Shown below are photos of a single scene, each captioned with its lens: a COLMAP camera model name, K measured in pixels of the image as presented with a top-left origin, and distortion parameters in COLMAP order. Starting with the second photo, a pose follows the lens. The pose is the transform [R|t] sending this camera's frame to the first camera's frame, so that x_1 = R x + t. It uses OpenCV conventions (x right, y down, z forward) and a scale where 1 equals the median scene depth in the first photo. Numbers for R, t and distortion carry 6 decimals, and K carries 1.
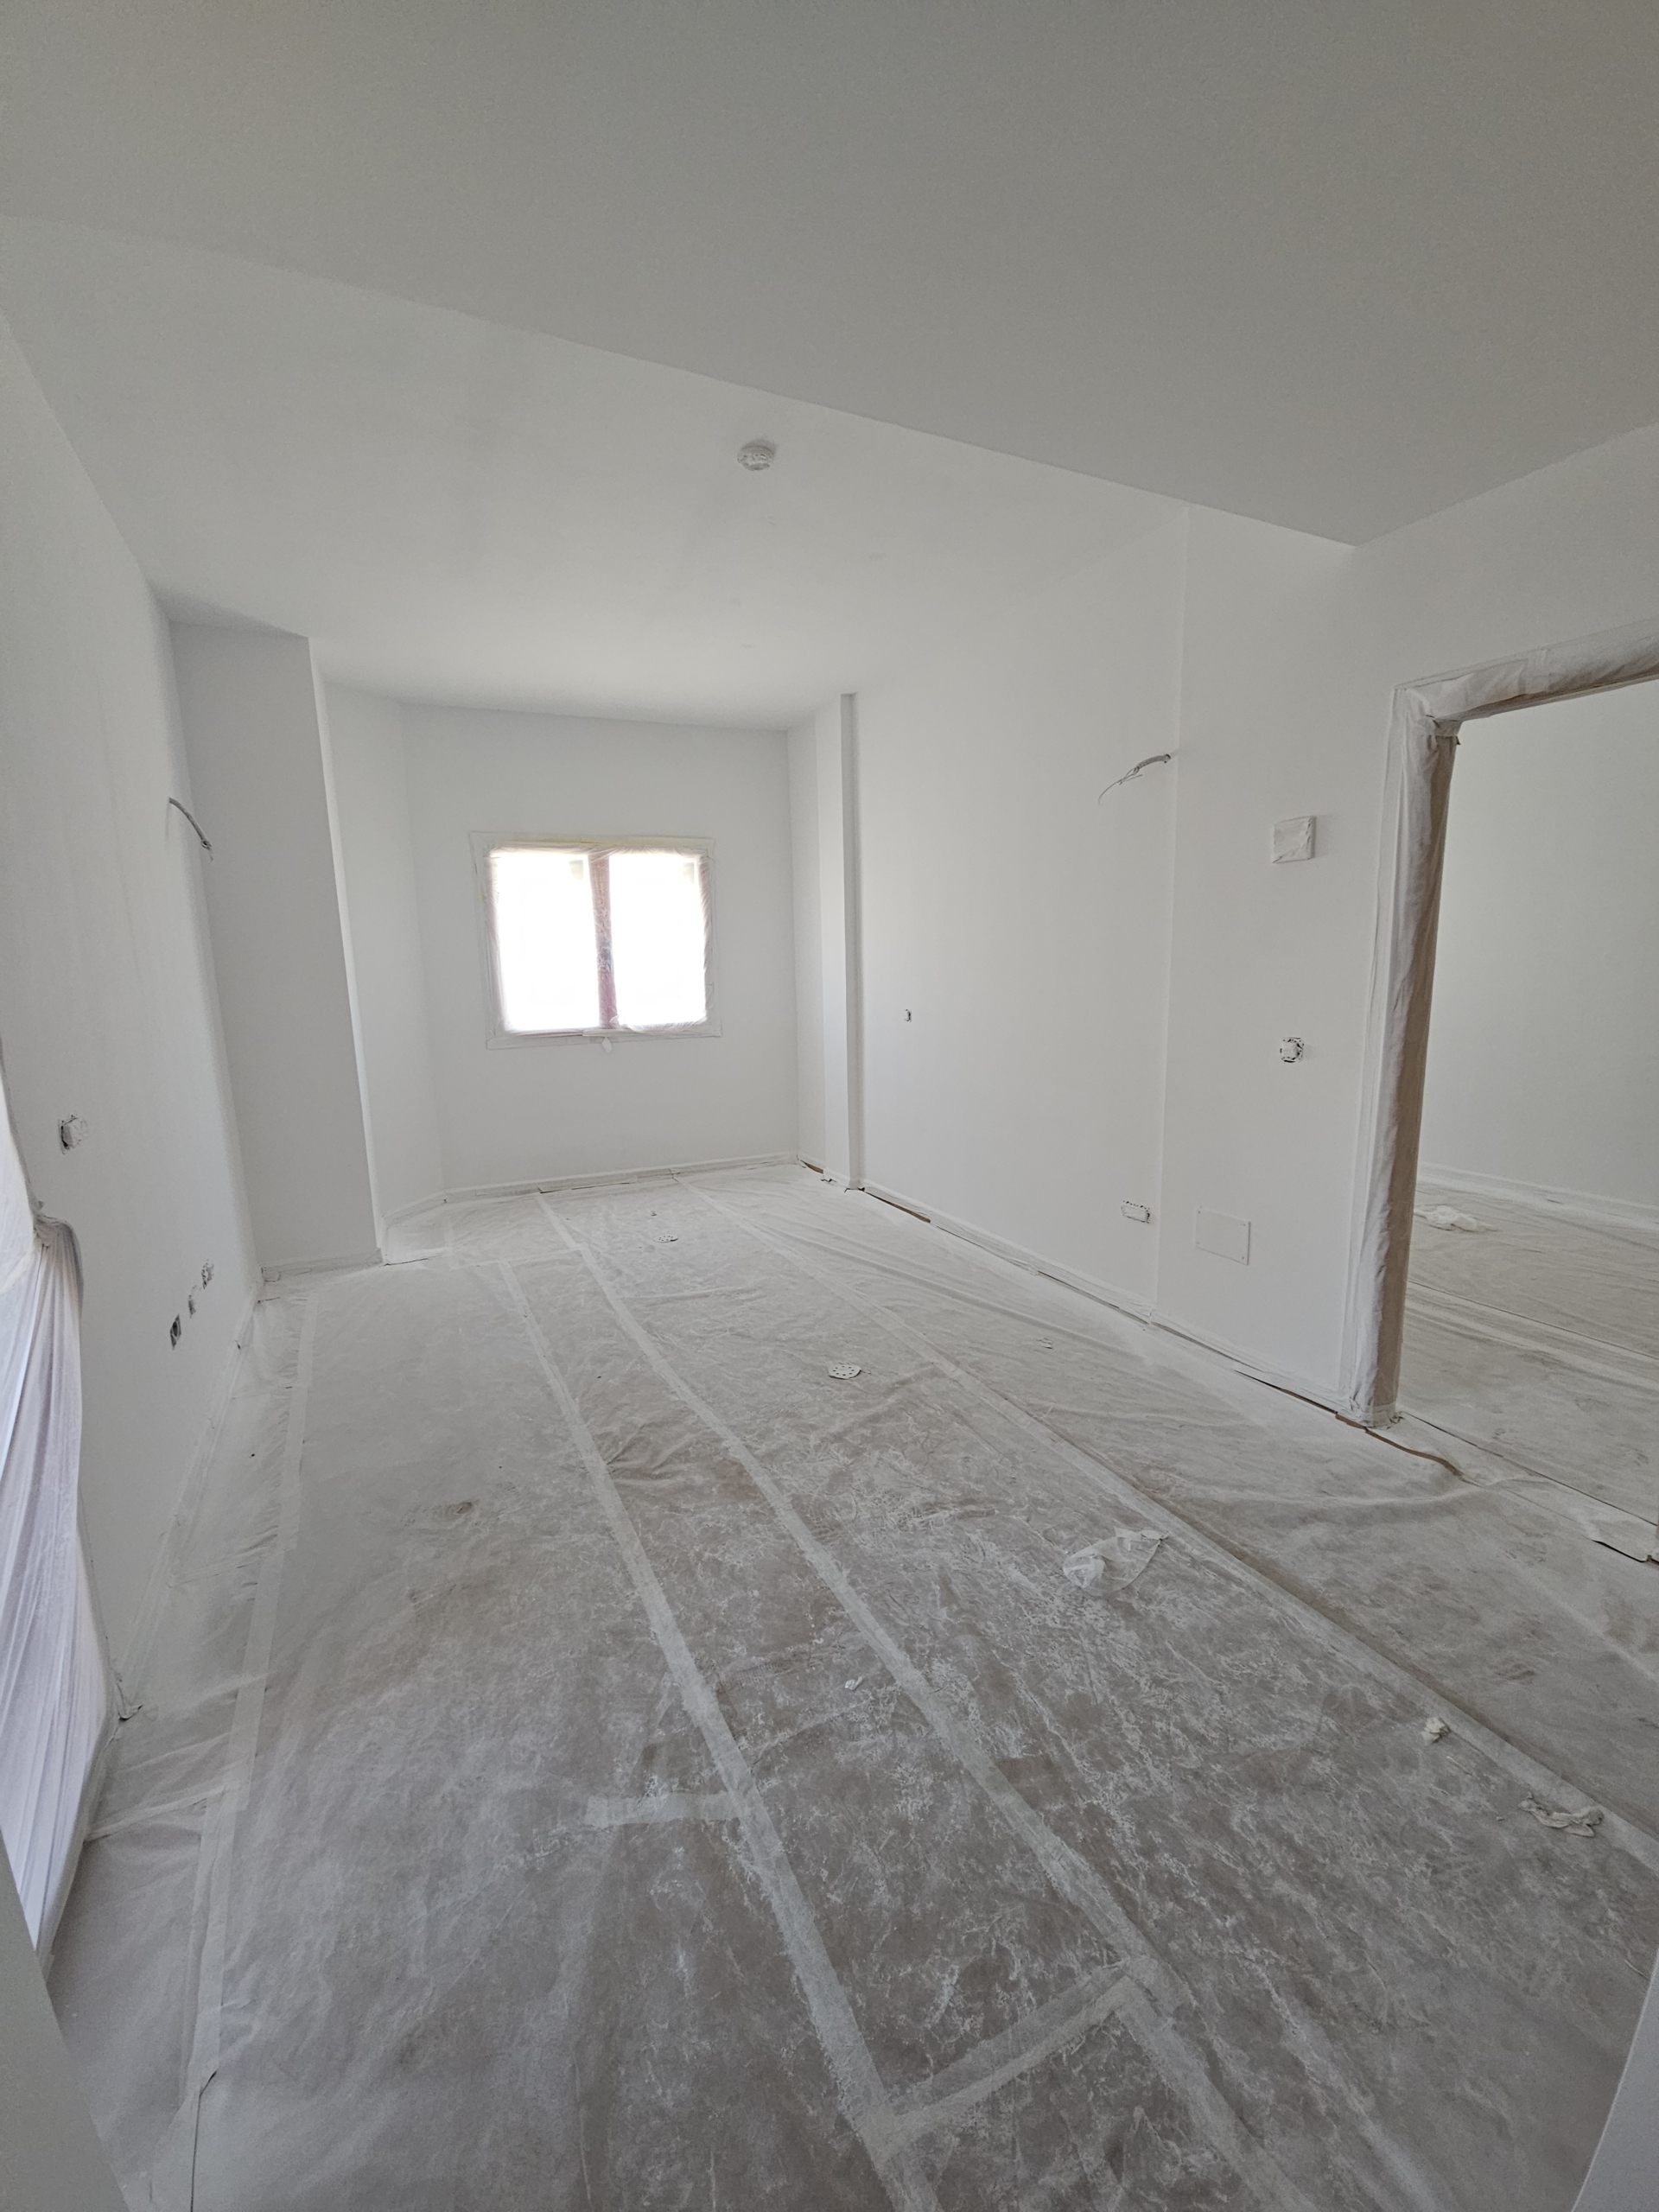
lens RADIAL K [[906.6, 0, 820.9], [0, 906.6, 1103.5], [0, 0, 1]] dist [0.005237, -0.003569]
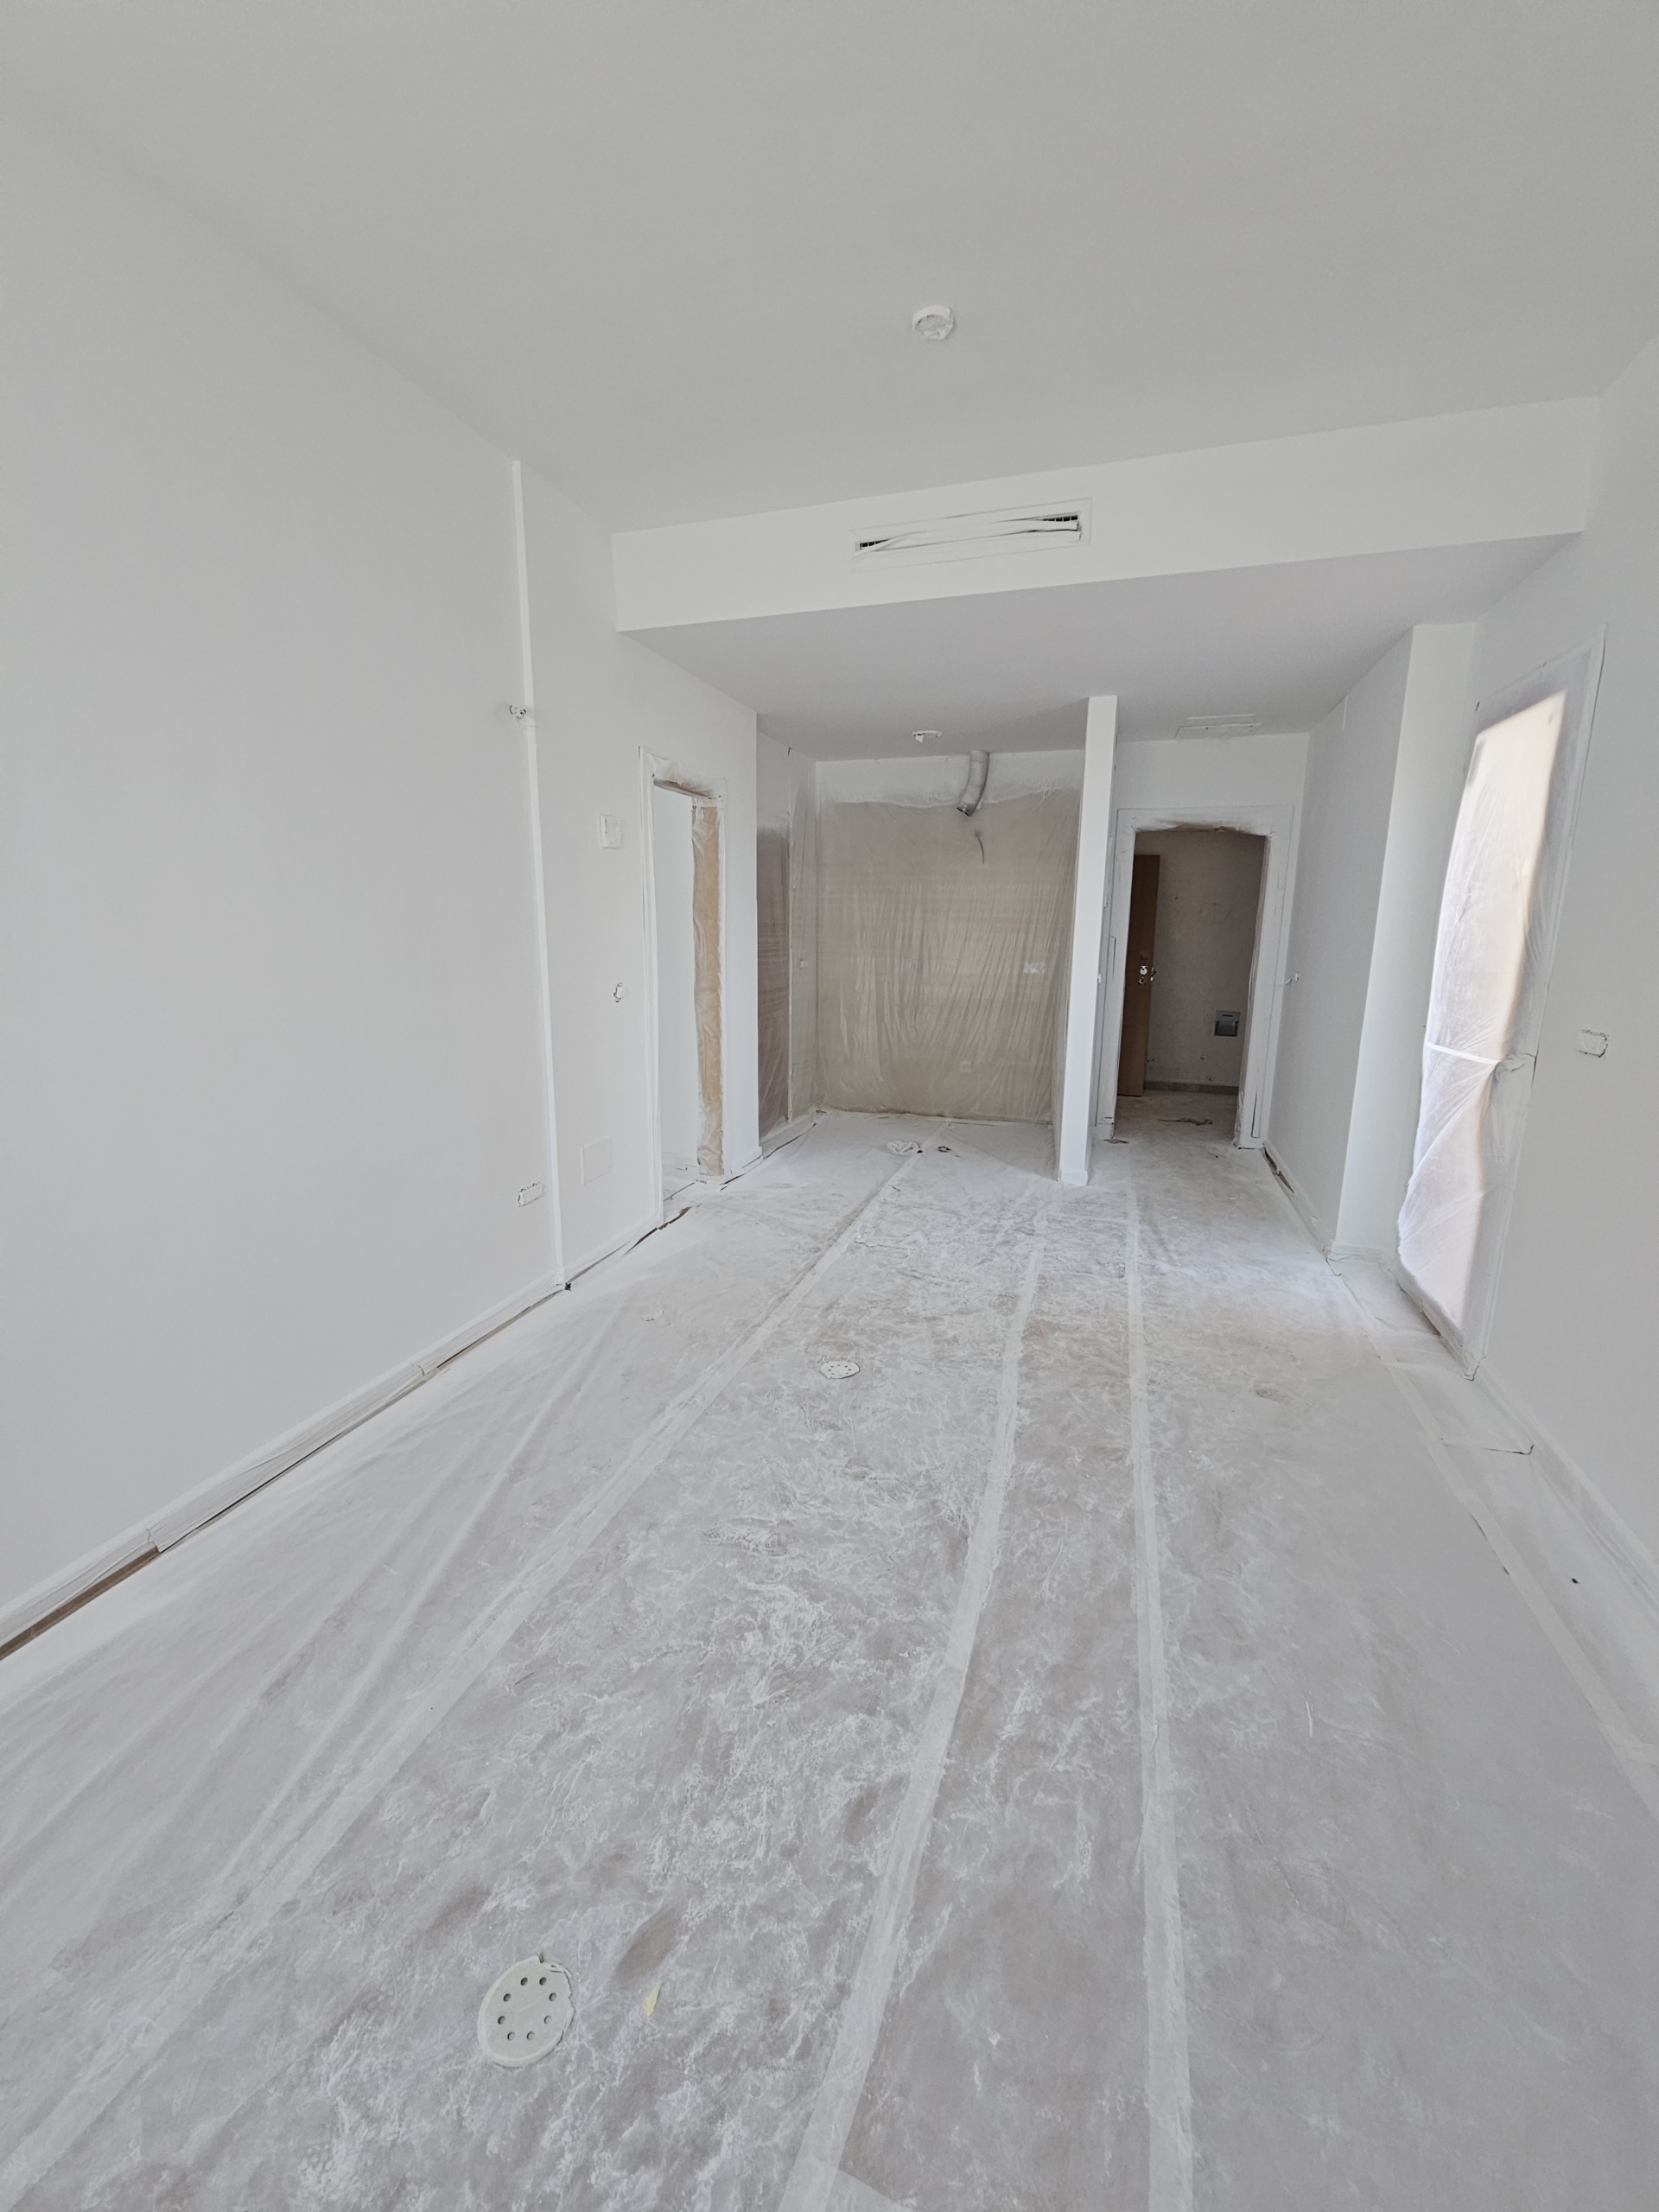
lens RADIAL K [[906.6, 0, 820.9], [0, 906.6, 1103.5], [0, 0, 1]] dist [0.005237, -0.003569]
pose [[-0.718810, -0.119013, 0.684944, -0.797082], [0.122106, 0.948309, 0.292917, -0.330993], [-0.684399, 0.294187, -0.667122, 2.212718]]
